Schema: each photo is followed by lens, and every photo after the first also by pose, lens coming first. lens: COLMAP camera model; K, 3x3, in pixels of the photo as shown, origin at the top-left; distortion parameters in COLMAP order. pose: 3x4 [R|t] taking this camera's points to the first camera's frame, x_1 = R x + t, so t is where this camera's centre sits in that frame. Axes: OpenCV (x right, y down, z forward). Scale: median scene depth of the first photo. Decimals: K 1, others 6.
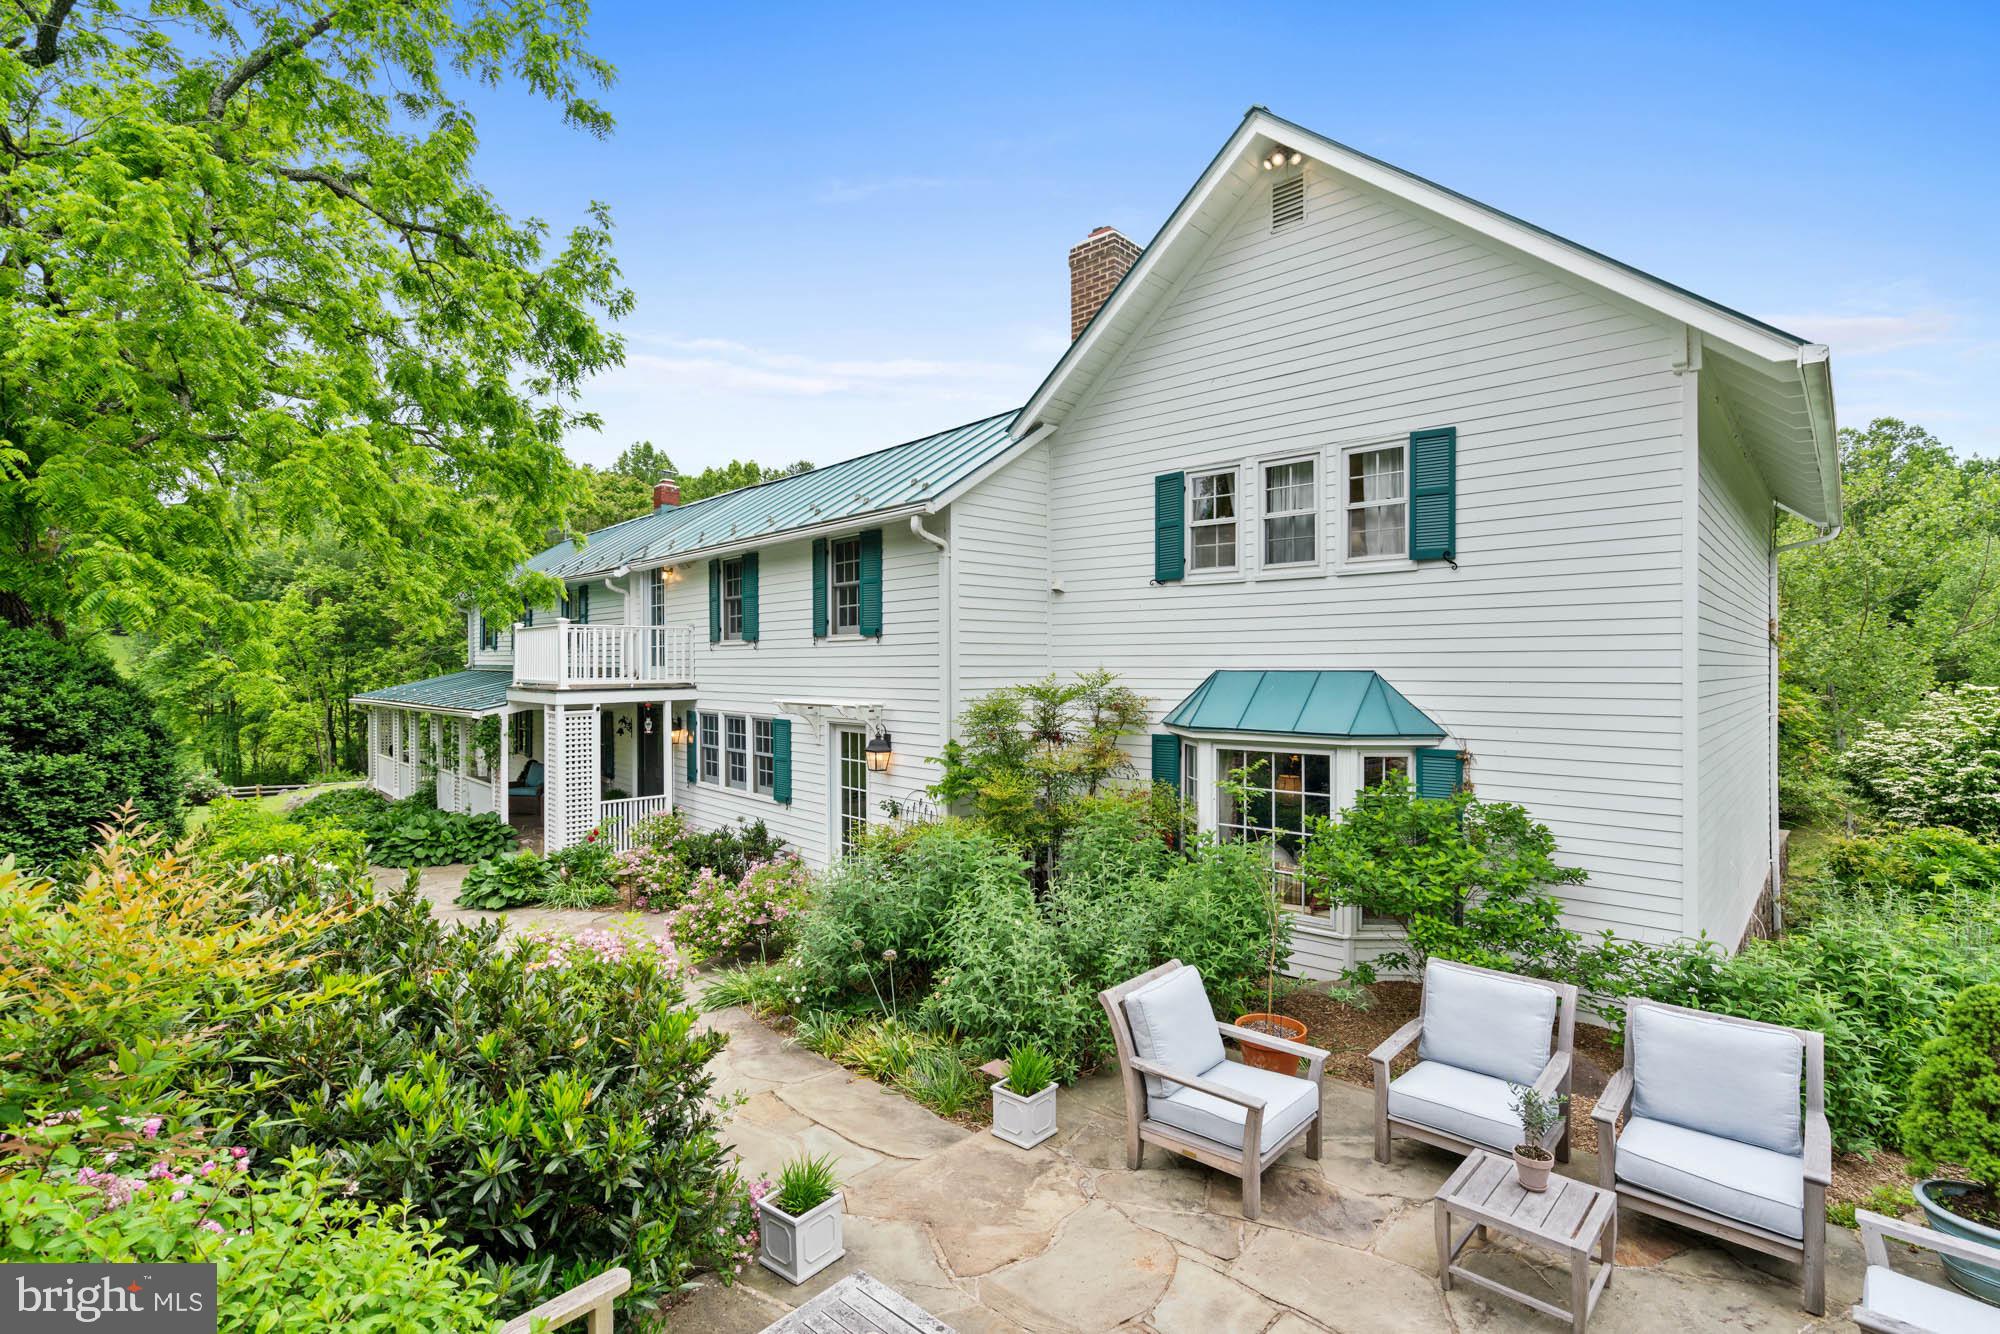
lens RADIAL K [[931.0, 0, 1000.0], [0, 931.0, 667.0], [0, 0, 1]] dist [-0.003571, -0.000059]
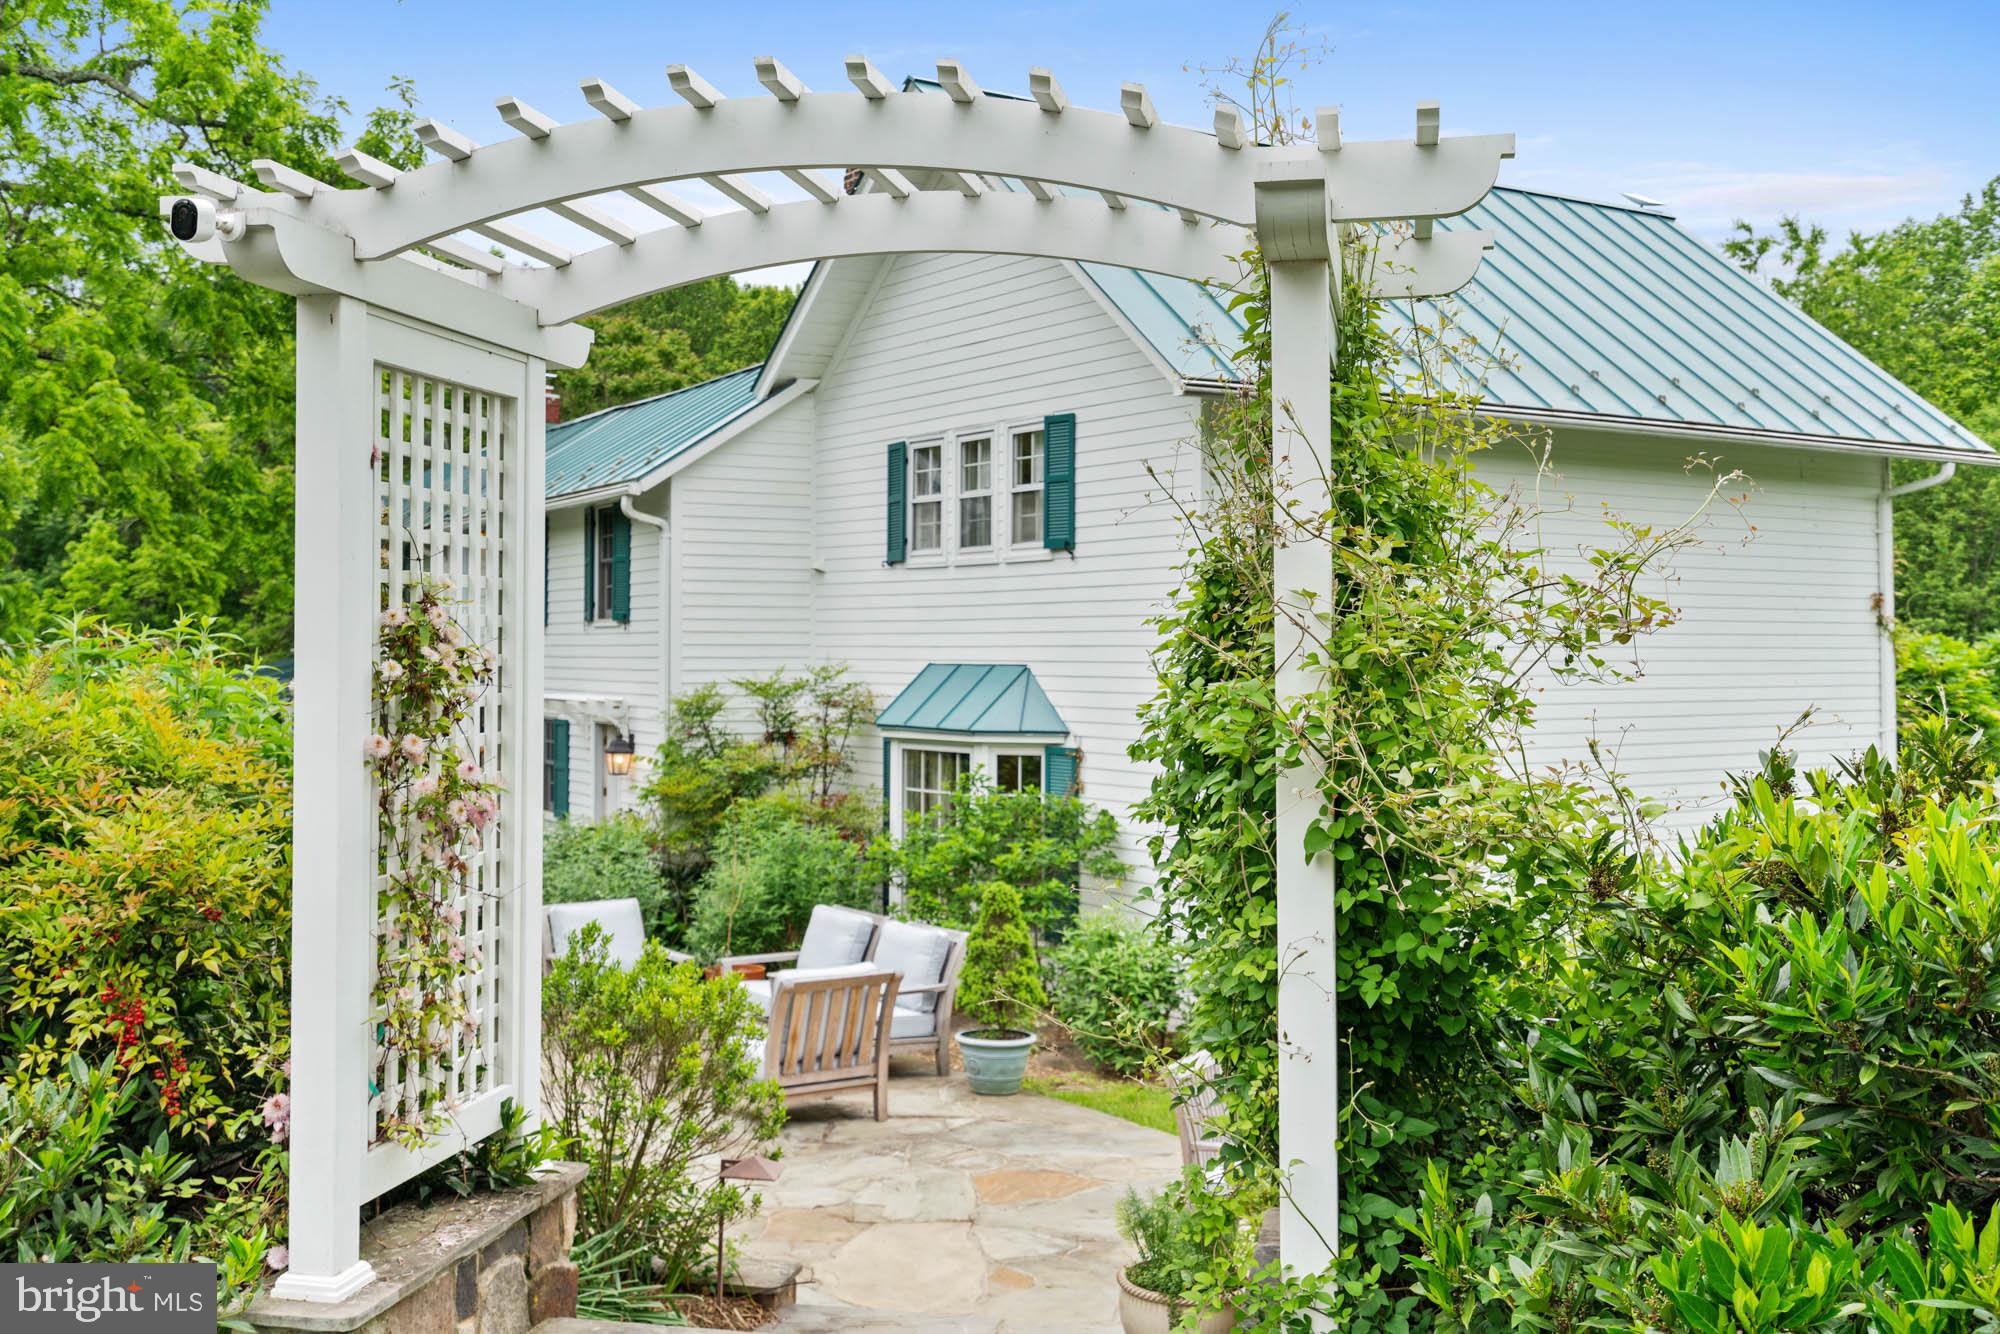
lens RADIAL K [[2021.1, 0, 1006.3], [0, 2021.1, 577.1], [0, 0, 1]] dist [0.010724, 0.003037]
pose [[0.971745, -0.005246, -0.235974, 0.724689], [-0.003179, 0.999371, -0.035306, -0.010523], [0.236011, 0.035059, 0.971118, -0.832594]]
